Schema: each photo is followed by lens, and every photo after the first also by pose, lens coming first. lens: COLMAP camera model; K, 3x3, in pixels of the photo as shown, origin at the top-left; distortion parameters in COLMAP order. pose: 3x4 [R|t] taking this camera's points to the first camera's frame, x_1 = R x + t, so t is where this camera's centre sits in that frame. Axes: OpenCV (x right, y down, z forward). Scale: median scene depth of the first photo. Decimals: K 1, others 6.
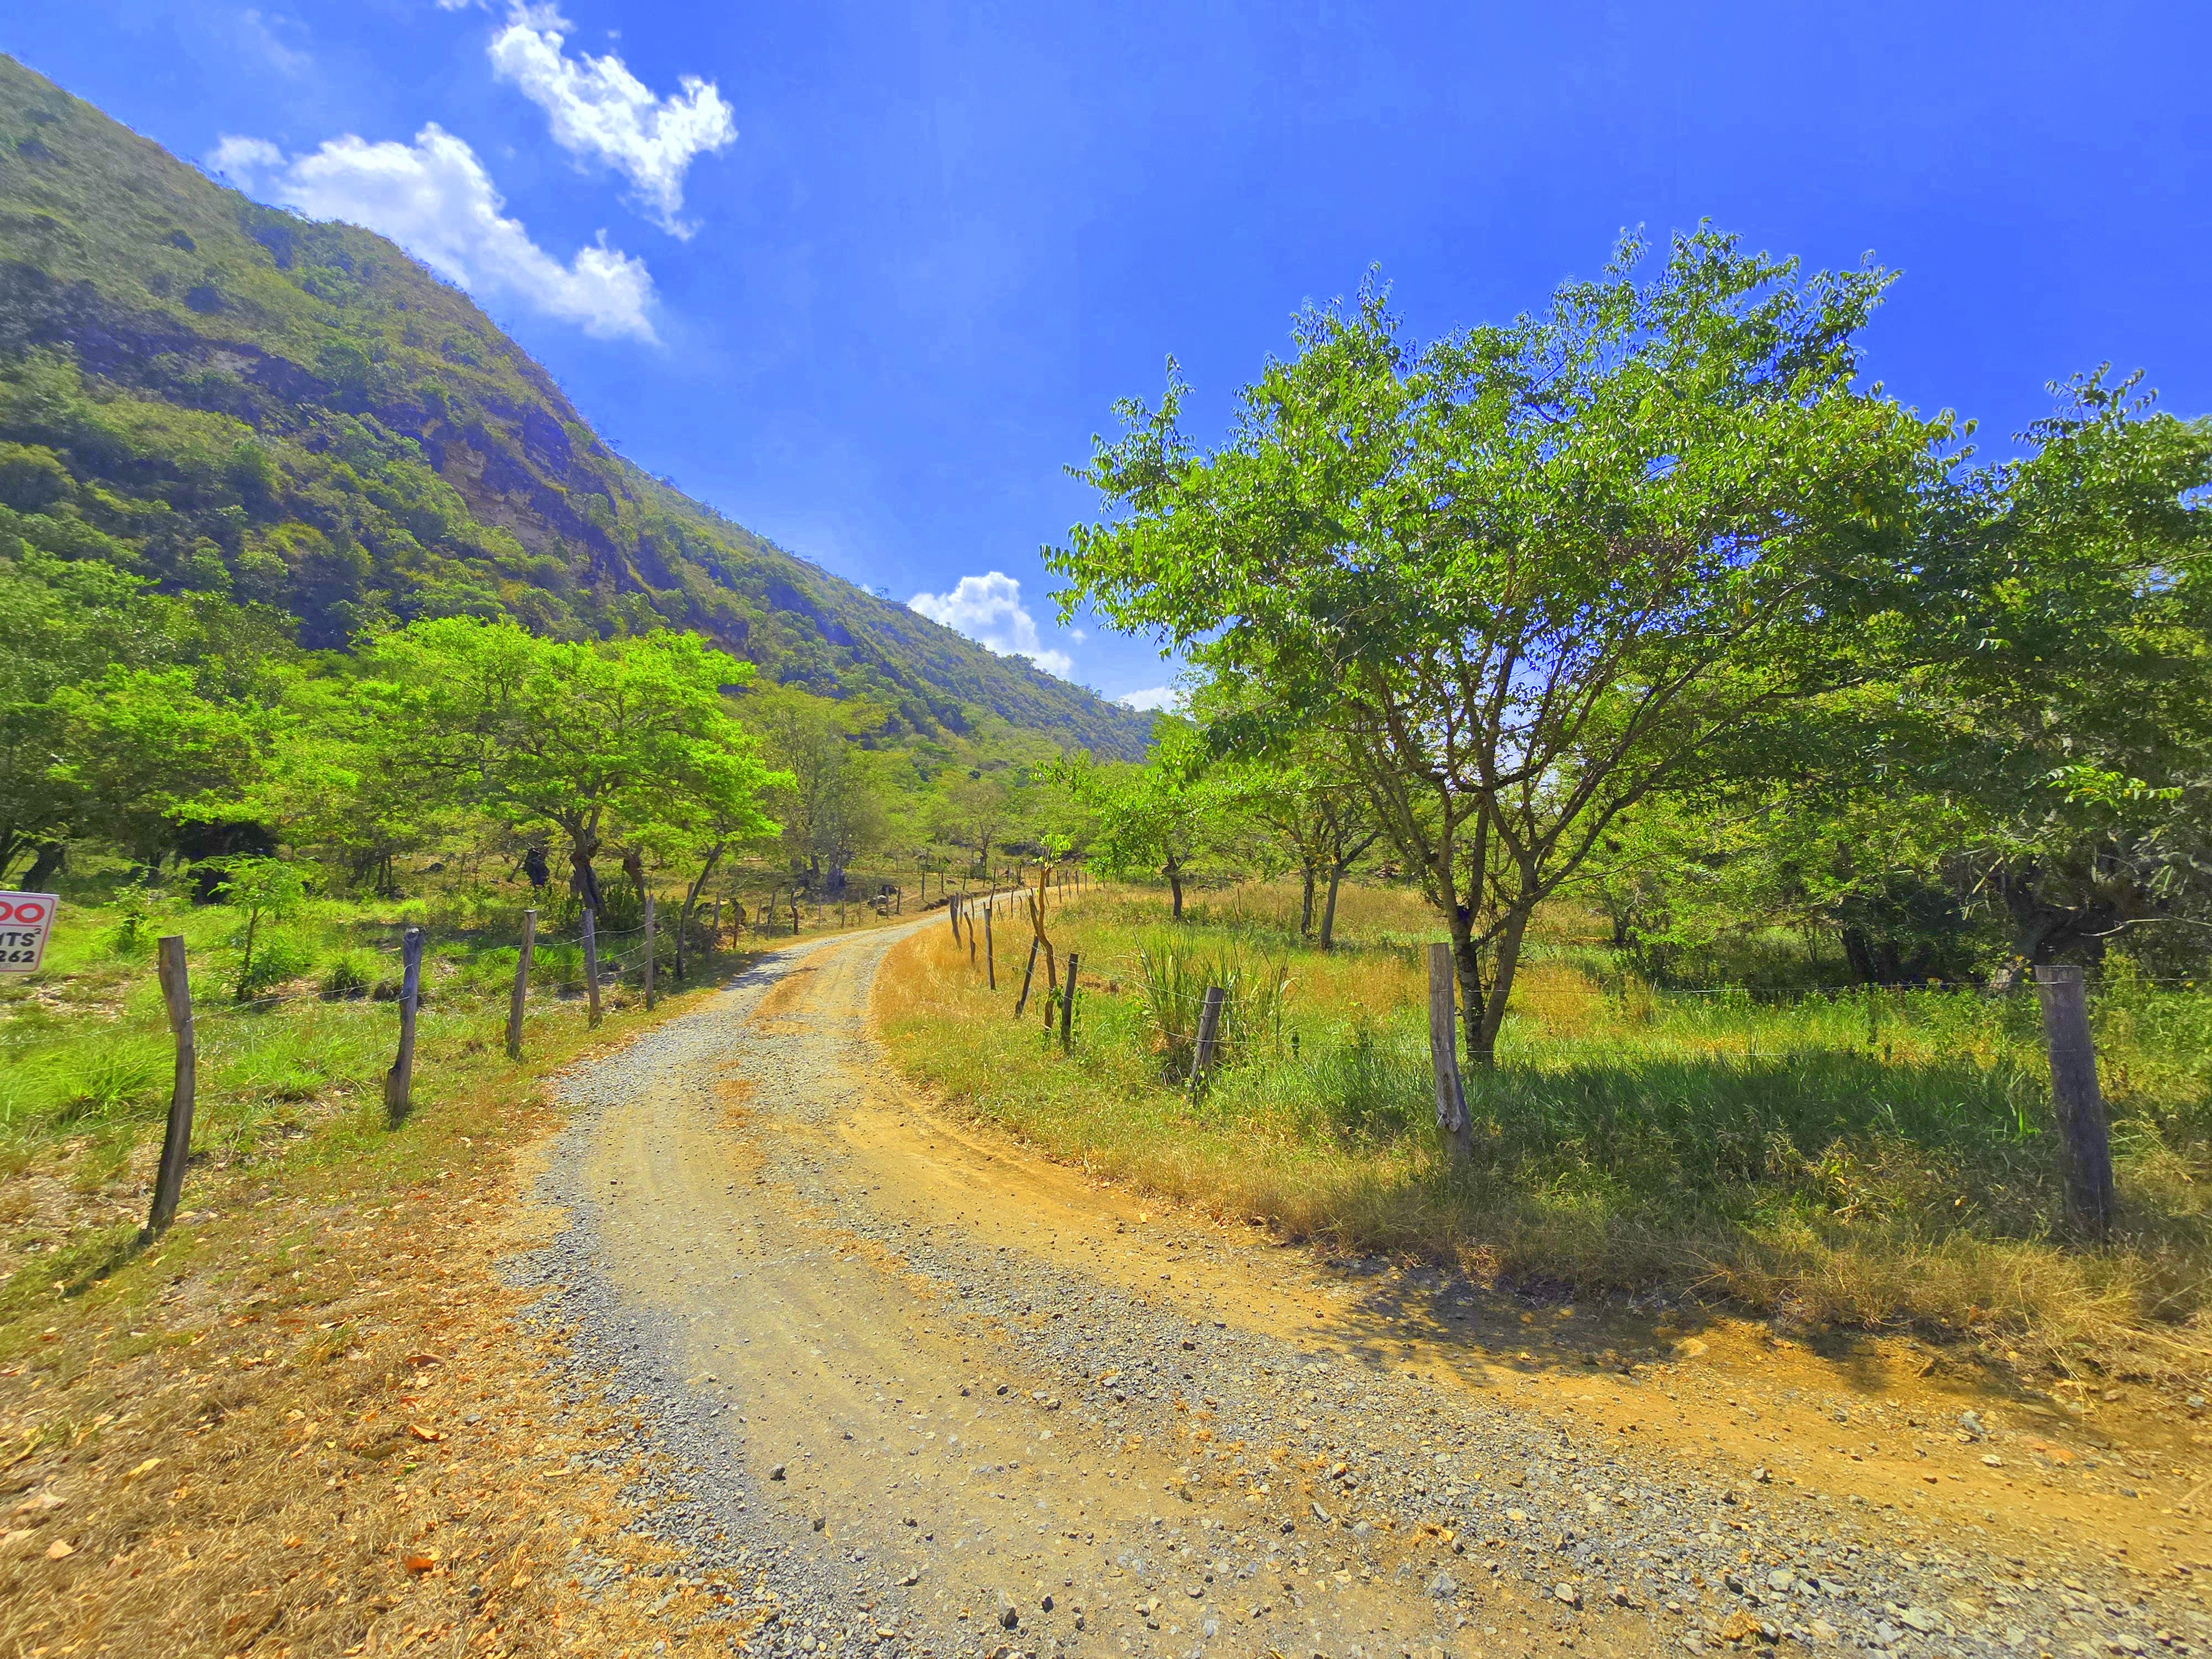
lens RADIAL K [[884.6, 0, 1097.1], [0, 884.6, 834.3], [0, 0, 1]] dist [-0.000341, -0.000333]
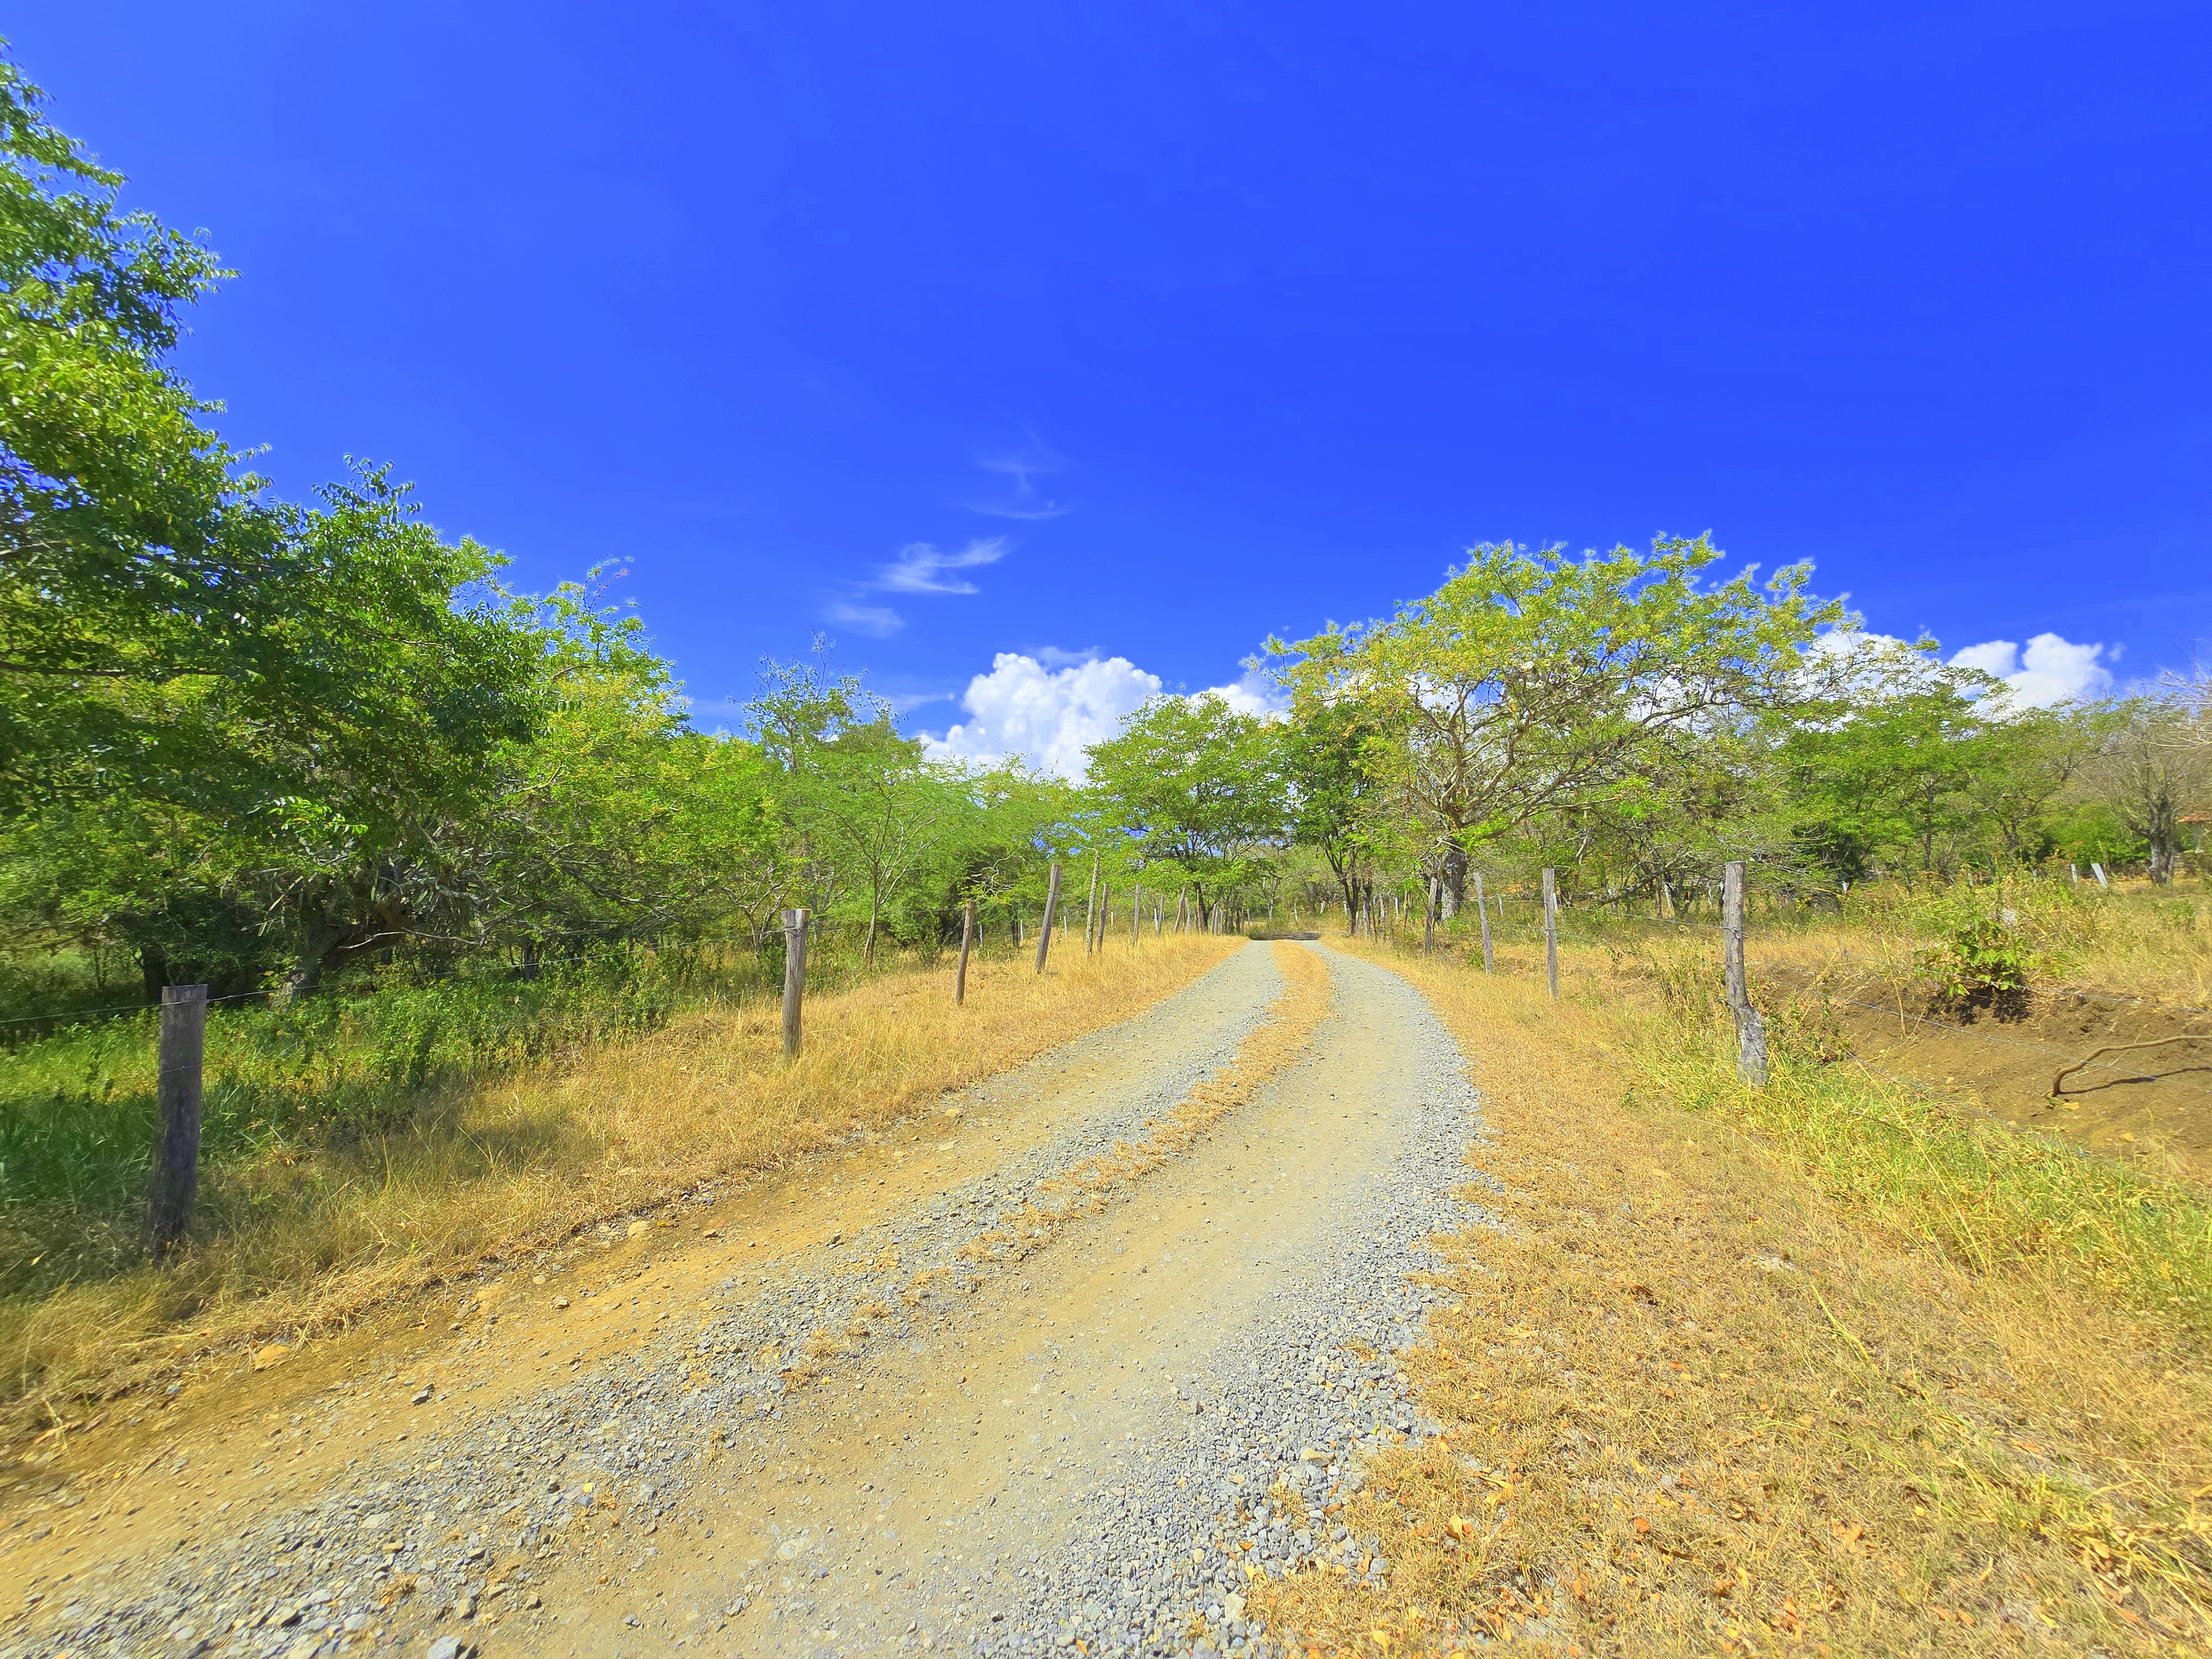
lens RADIAL K [[884.6, 0, 1097.1], [0, 884.6, 834.3], [0, 0, 1]] dist [-0.000341, -0.000333]
pose [[0.096230, 0.085893, 0.991646, 0.090624], [-0.071968, 0.994263, -0.079136, -0.012459], [-0.992754, -0.063751, 0.101860, -0.080054]]
